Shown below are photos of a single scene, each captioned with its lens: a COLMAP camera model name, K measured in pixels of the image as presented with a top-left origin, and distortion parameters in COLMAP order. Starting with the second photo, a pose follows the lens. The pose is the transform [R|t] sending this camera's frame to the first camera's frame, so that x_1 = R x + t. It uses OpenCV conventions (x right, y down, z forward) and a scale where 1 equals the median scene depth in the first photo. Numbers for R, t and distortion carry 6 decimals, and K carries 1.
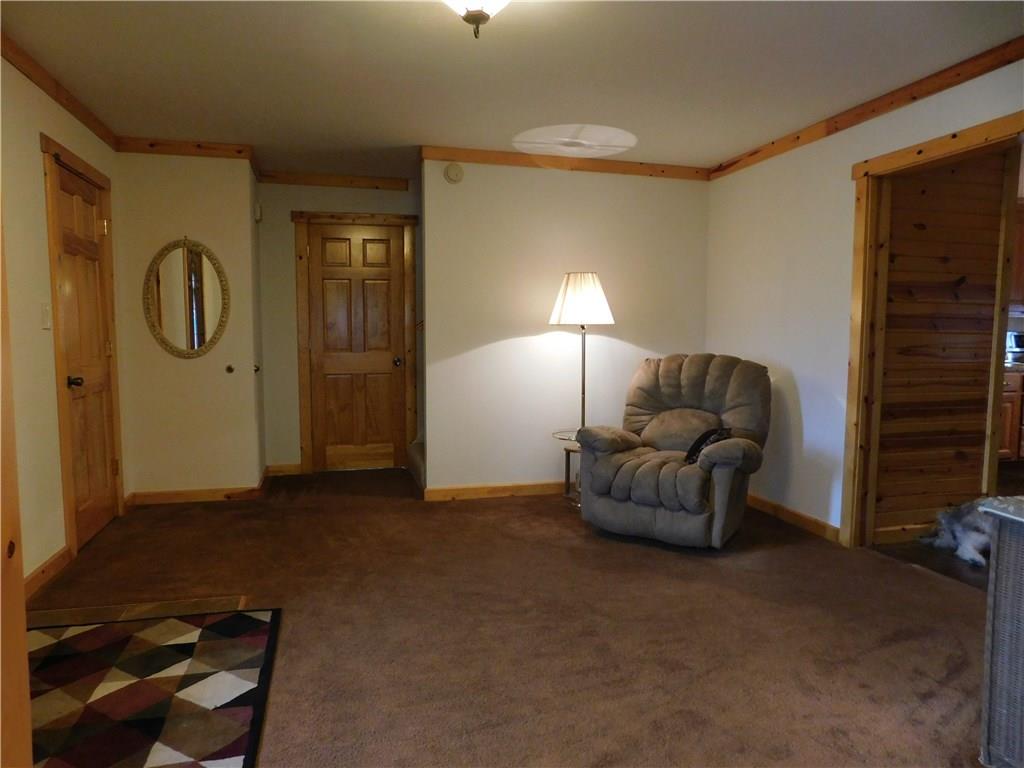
lens RADIAL K [[669.9, 0, 512.6], [0, 669.9, 394.6], [0, 0, 1]] dist [-0.005461, -0.001724]
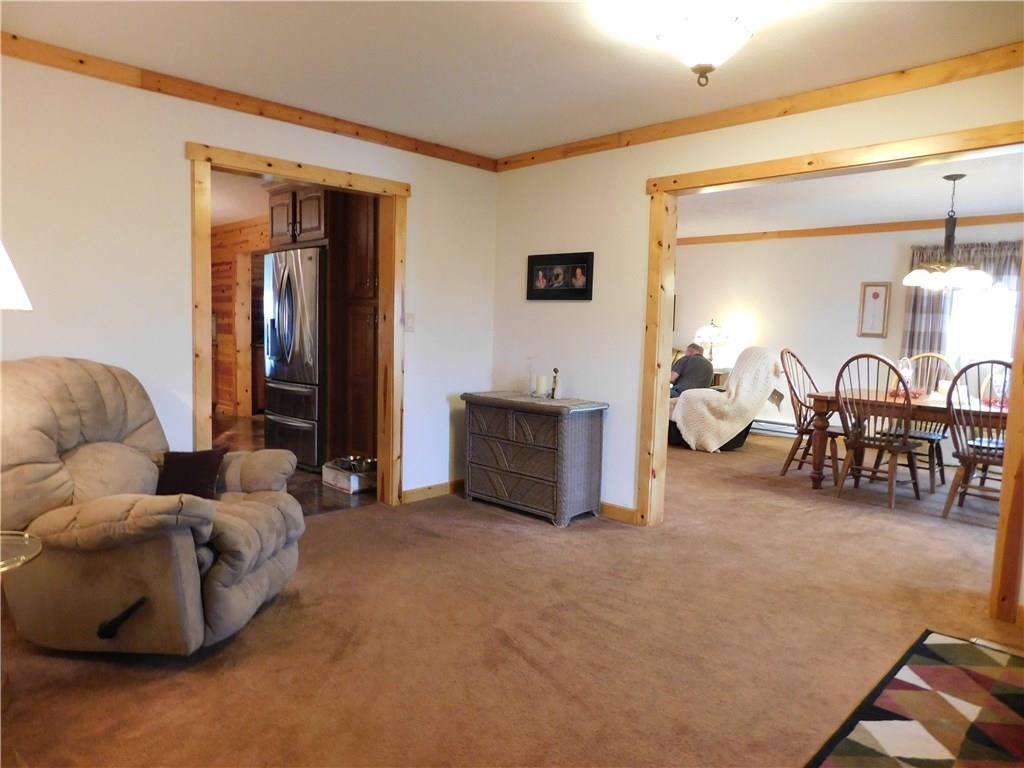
lens RADIAL K [[669.9, 0, 510.4], [0, 669.9, 381.8], [0, 0, 1]] dist [-0.005461, -0.001724]
pose [[-0.483736, -0.095961, 0.869937, -0.806100], [0.055555, 0.988600, 0.139942, -0.177247], [-0.873449, 0.116025, -0.472890, 1.602977]]
